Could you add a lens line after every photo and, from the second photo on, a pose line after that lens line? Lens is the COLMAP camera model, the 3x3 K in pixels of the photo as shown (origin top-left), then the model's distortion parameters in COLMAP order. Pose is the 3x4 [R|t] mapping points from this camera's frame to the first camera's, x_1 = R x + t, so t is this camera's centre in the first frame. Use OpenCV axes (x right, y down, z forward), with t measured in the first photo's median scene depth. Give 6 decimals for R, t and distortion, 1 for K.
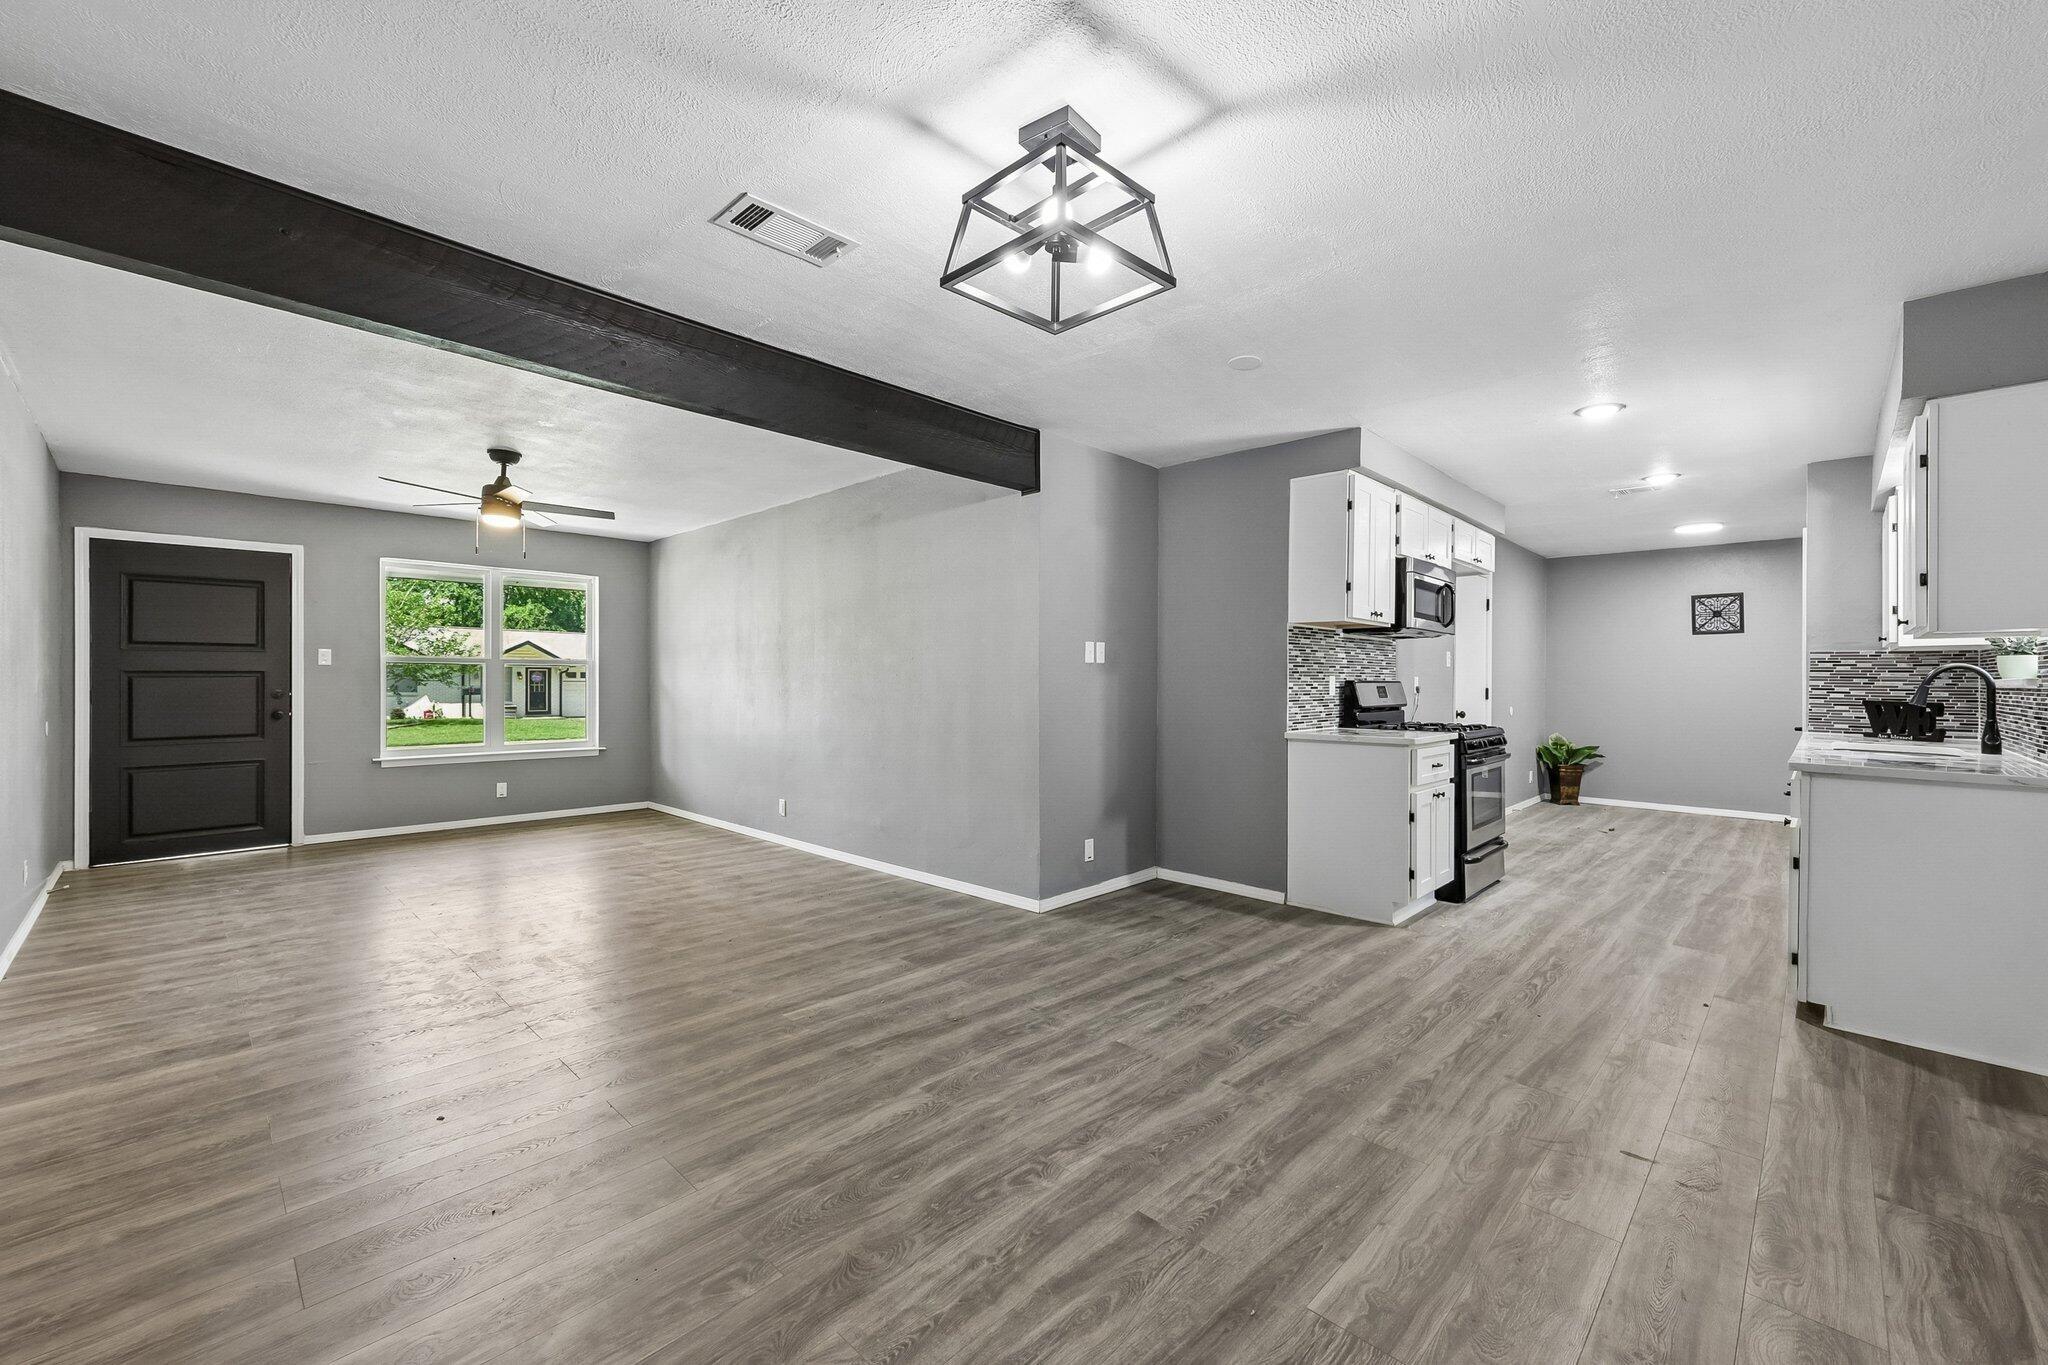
lens RADIAL K [[823.3, 0, 1024.0], [0, 823.3, 682.5], [0, 0, 1]] dist [0.000678, 0.000132]
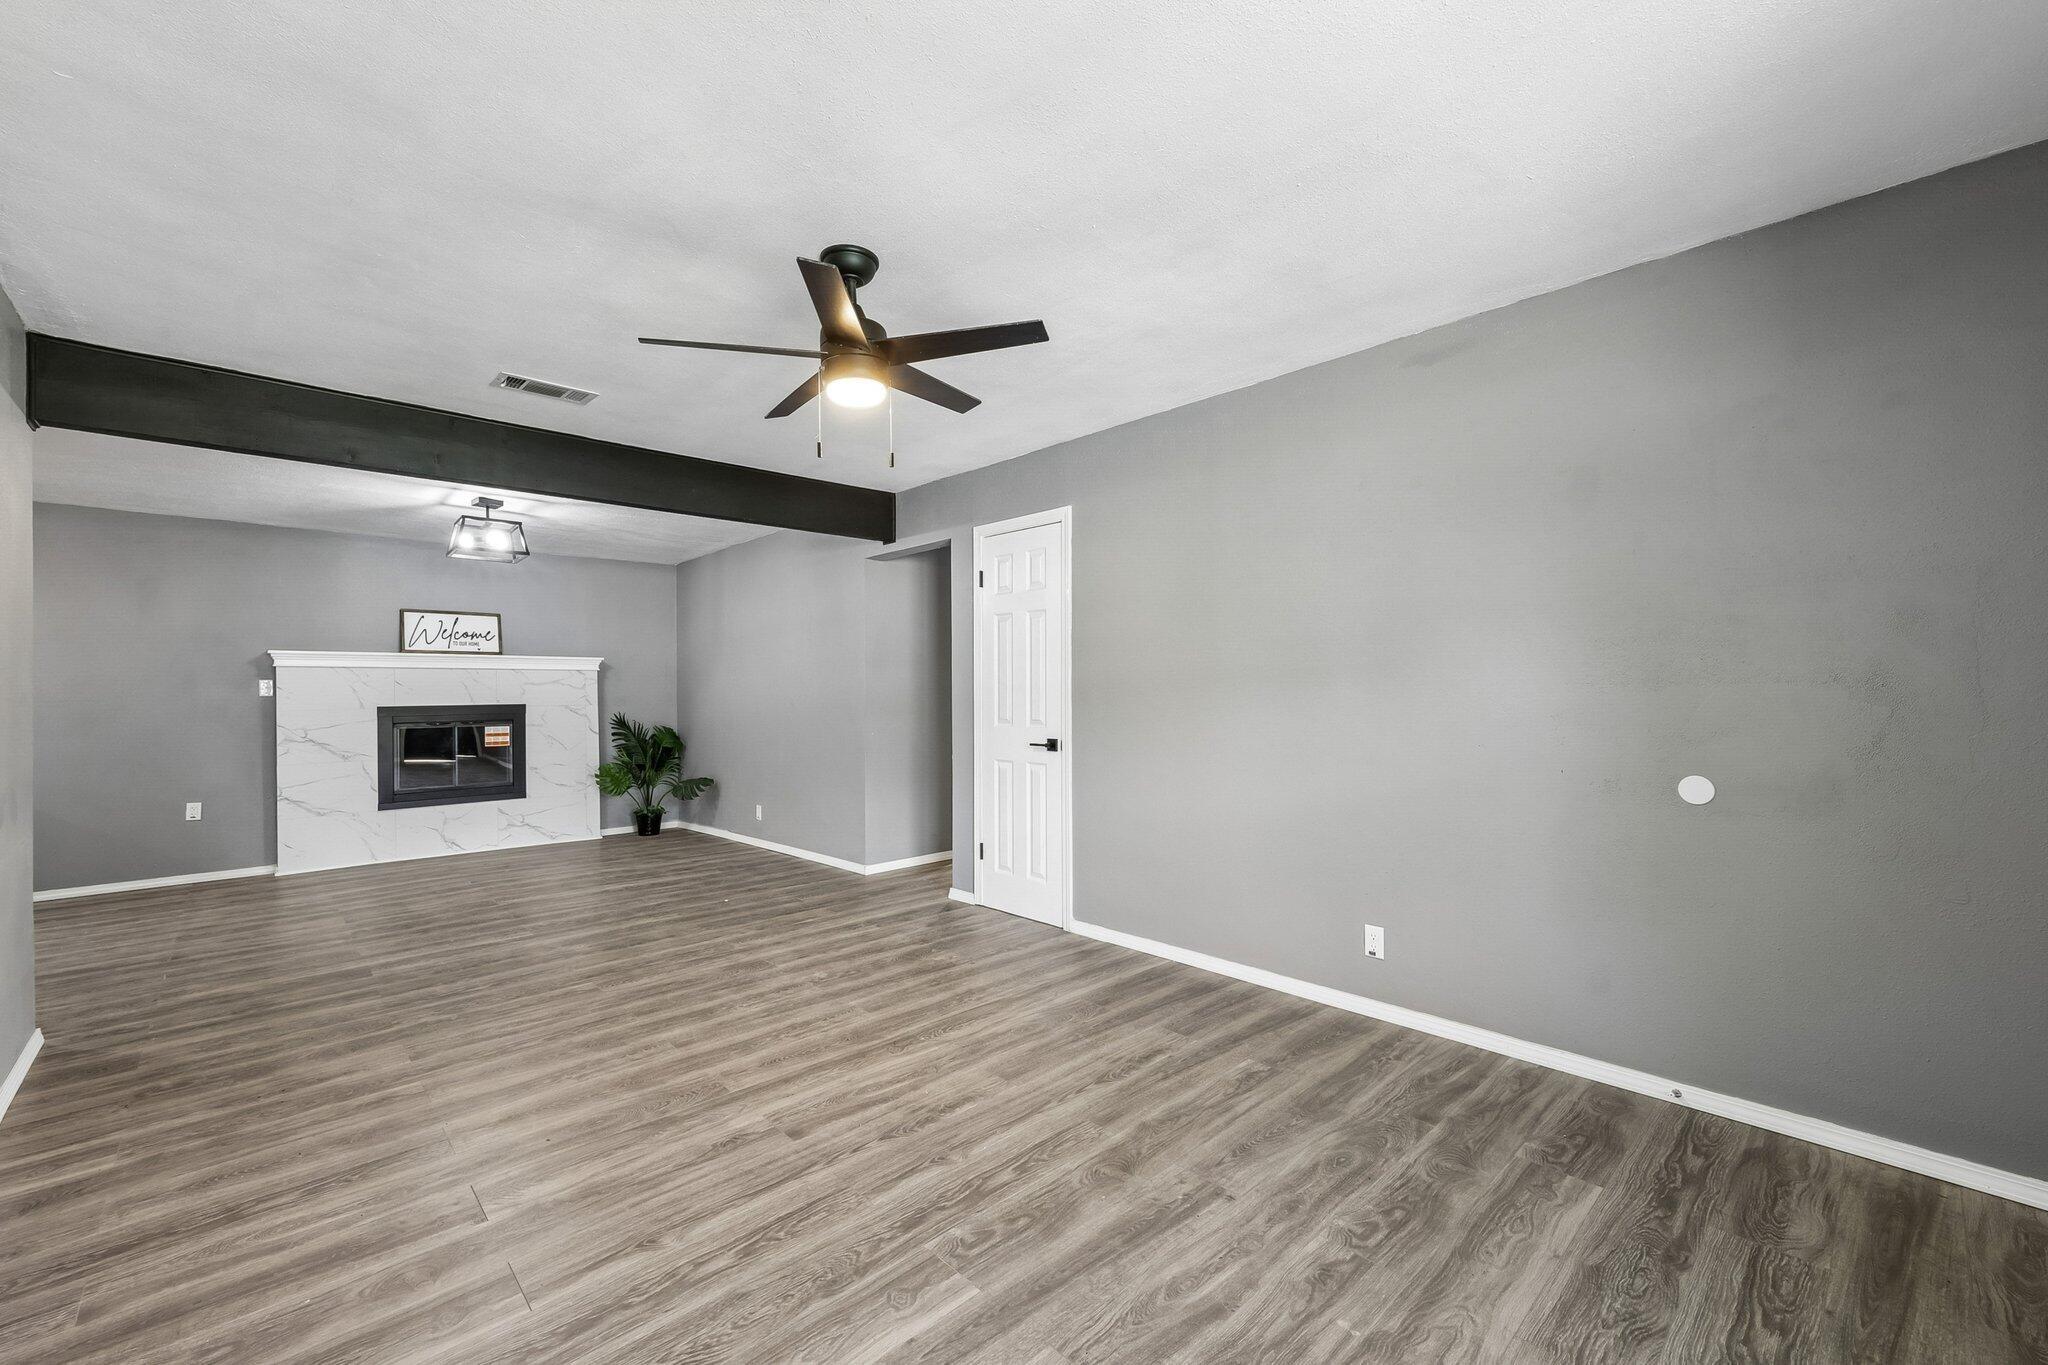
lens RADIAL K [[823.3, 0, 1024.0], [0, 823.3, 682.5], [0, 0, 1]] dist [0.000678, 0.000132]
pose [[-0.999077, 0.003724, 0.042783, -0.970750], [0.003470, 0.999976, -0.006020, -0.021193], [-0.042805, -0.005866, -0.999066, 1.919511]]
